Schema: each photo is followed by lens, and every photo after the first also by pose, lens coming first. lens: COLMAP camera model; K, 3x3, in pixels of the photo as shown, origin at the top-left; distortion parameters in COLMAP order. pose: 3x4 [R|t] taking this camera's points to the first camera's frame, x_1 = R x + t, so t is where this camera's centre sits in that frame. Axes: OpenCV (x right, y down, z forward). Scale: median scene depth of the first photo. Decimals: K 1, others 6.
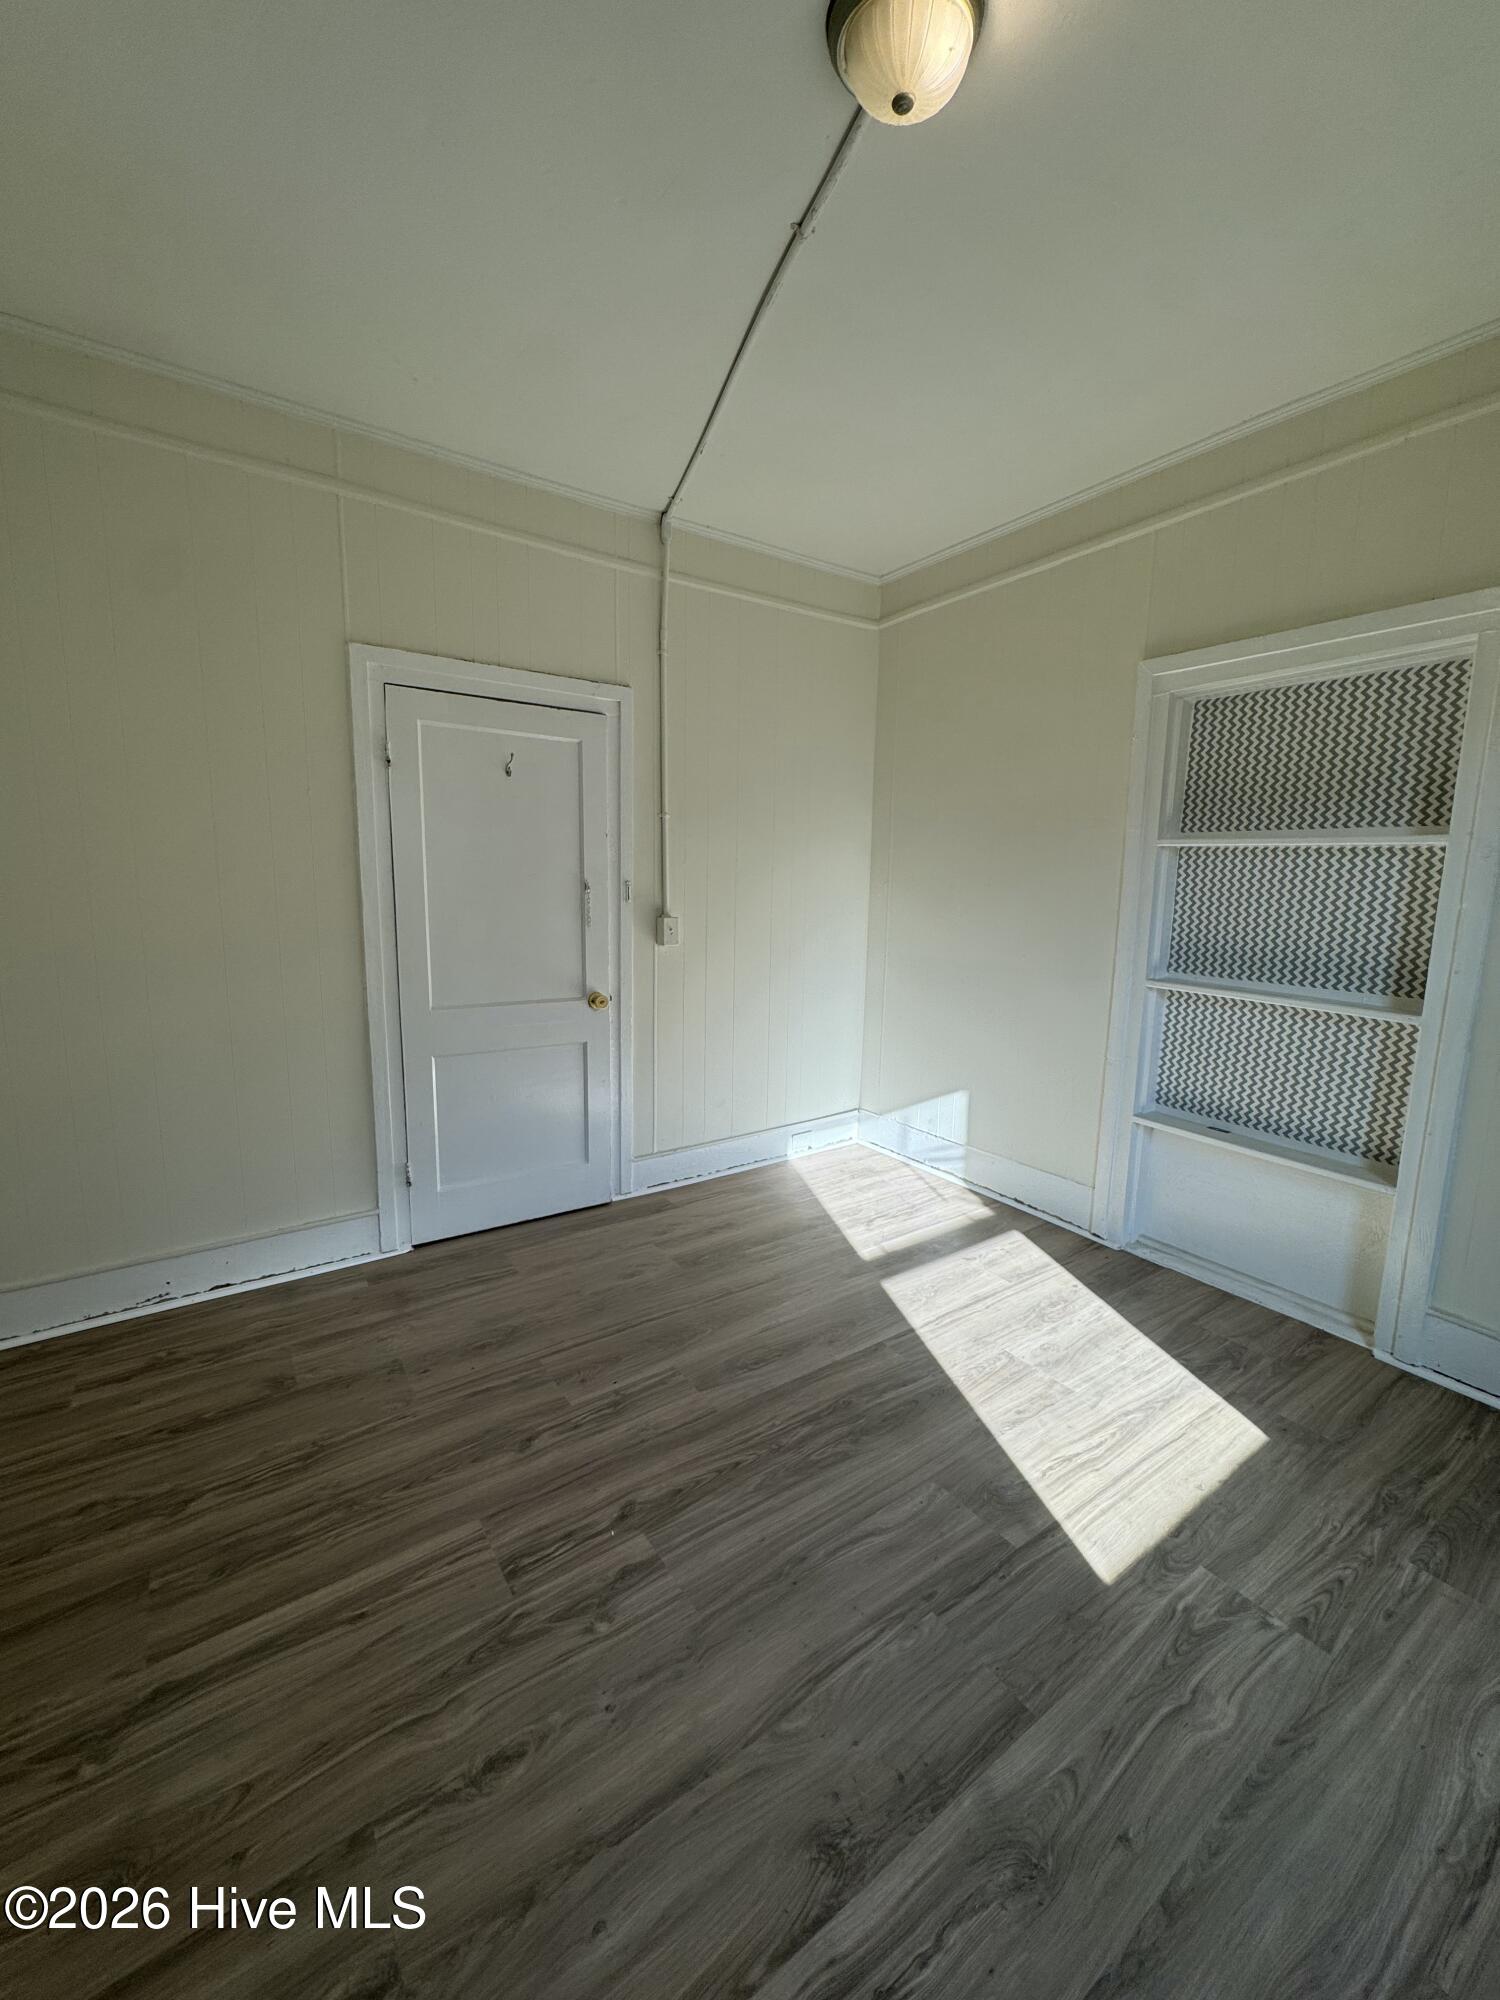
lens RADIAL K [[800.1, 0, 751.8], [0, 800.1, 999.1], [0, 0, 1]] dist [-0.005352, 0.000912]
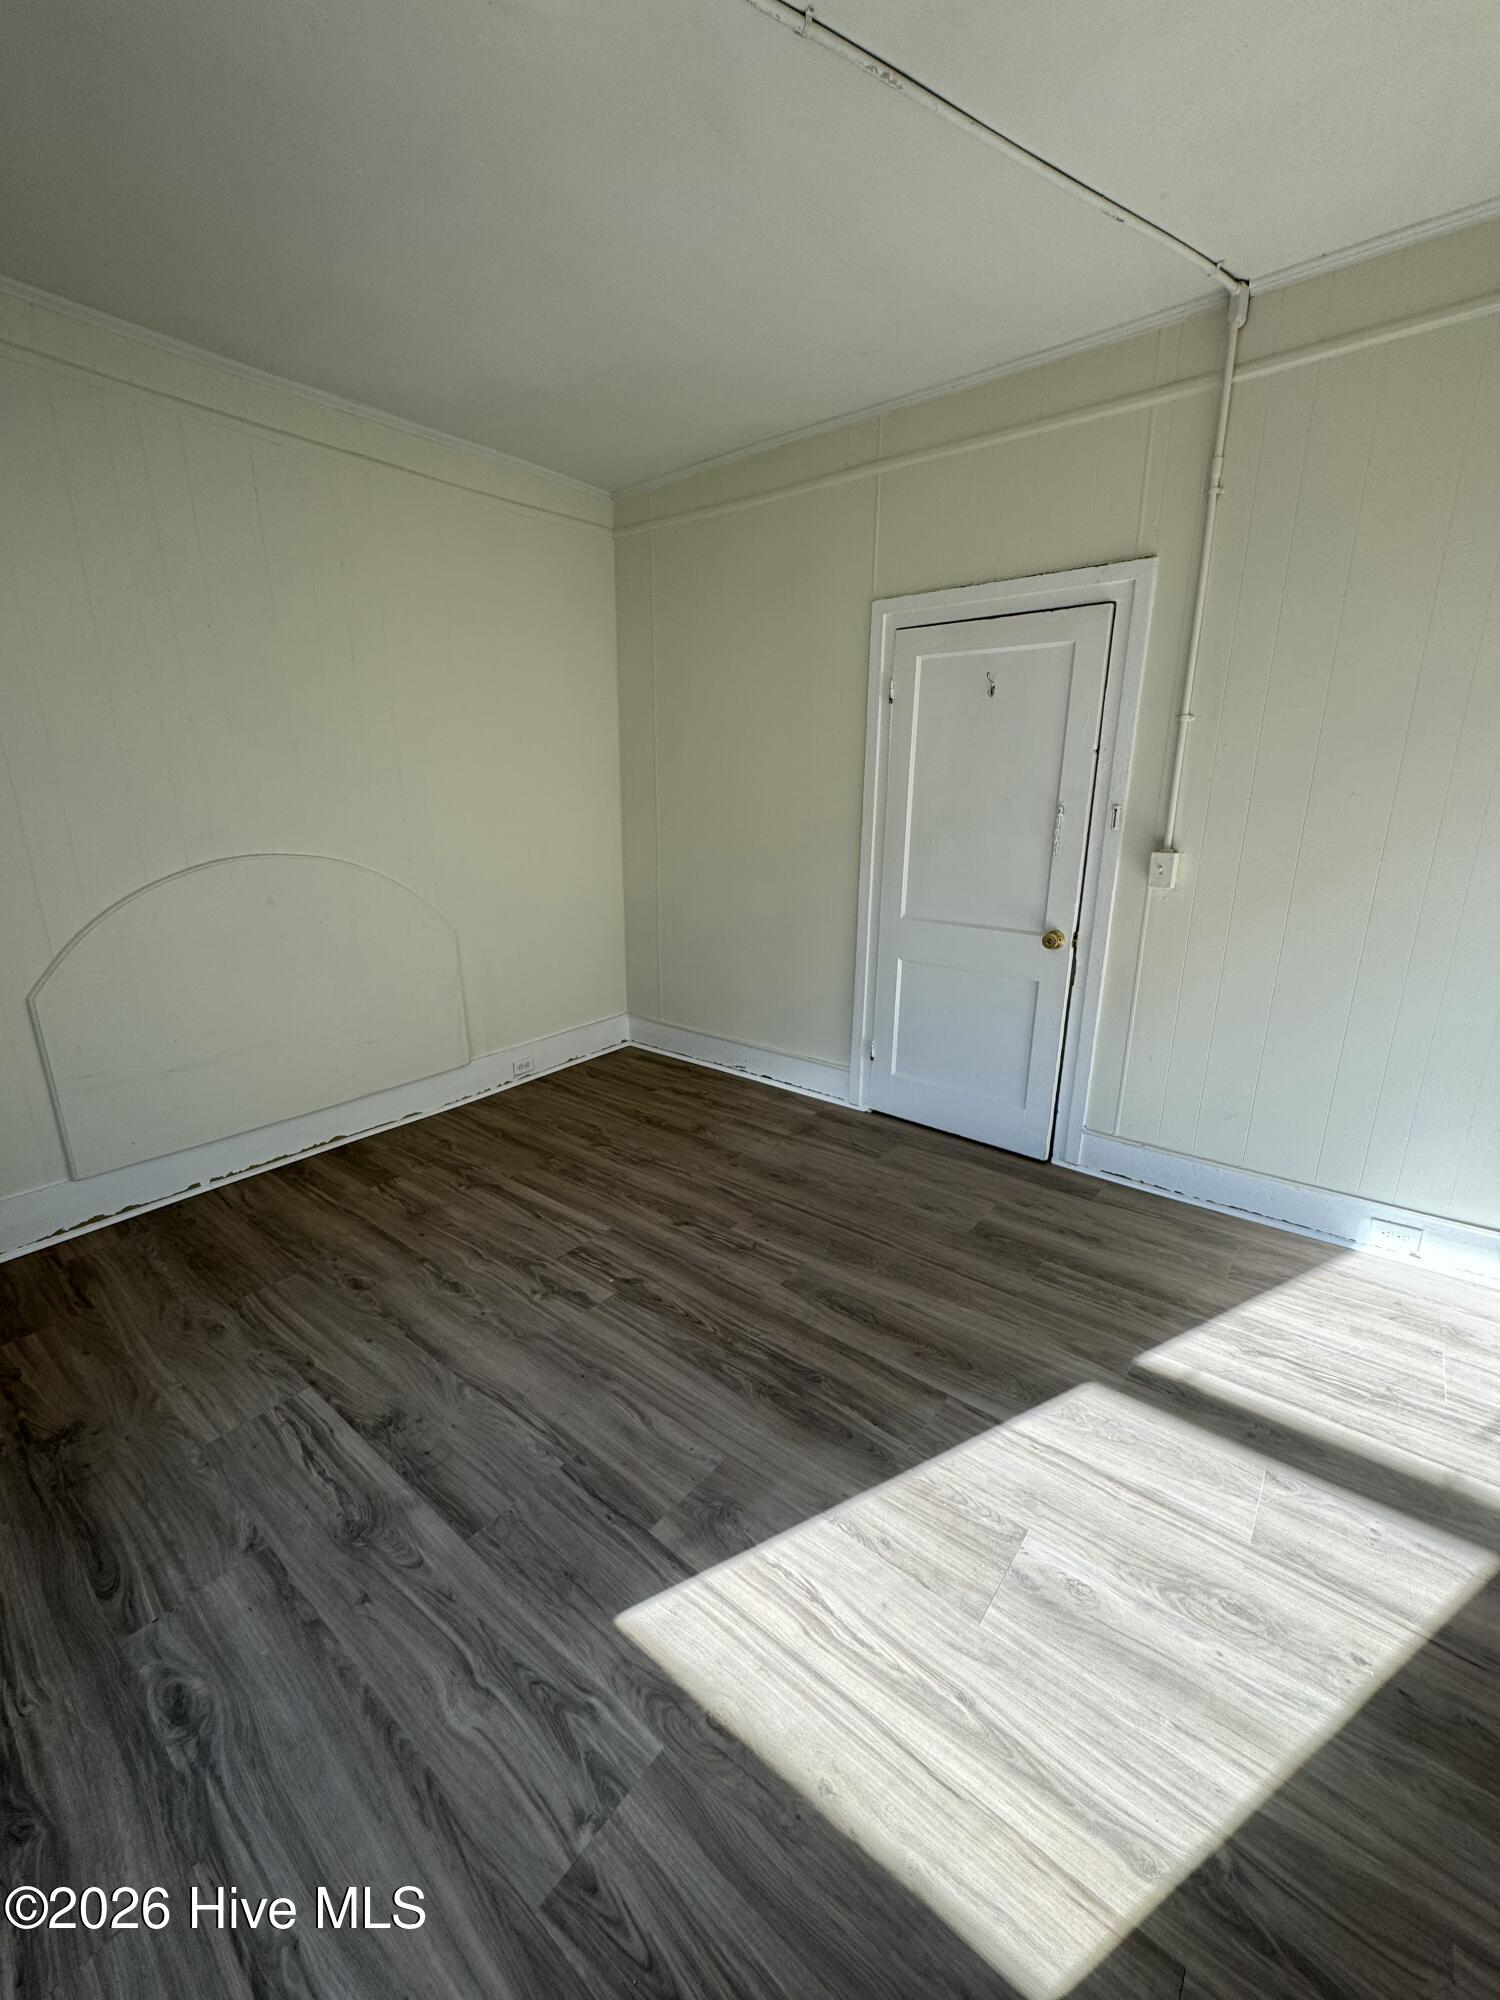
lens RADIAL K [[800.1, 0, 749.6], [0, 800.1, 1000.3], [0, 0, 1]] dist [-0.005352, 0.000912]
pose [[0.276089, 0.230874, -0.932991, 0.847700], [-0.146426, 0.969493, 0.196577, -0.087176], [0.949913, 0.082342, 0.301473, 0.607105]]
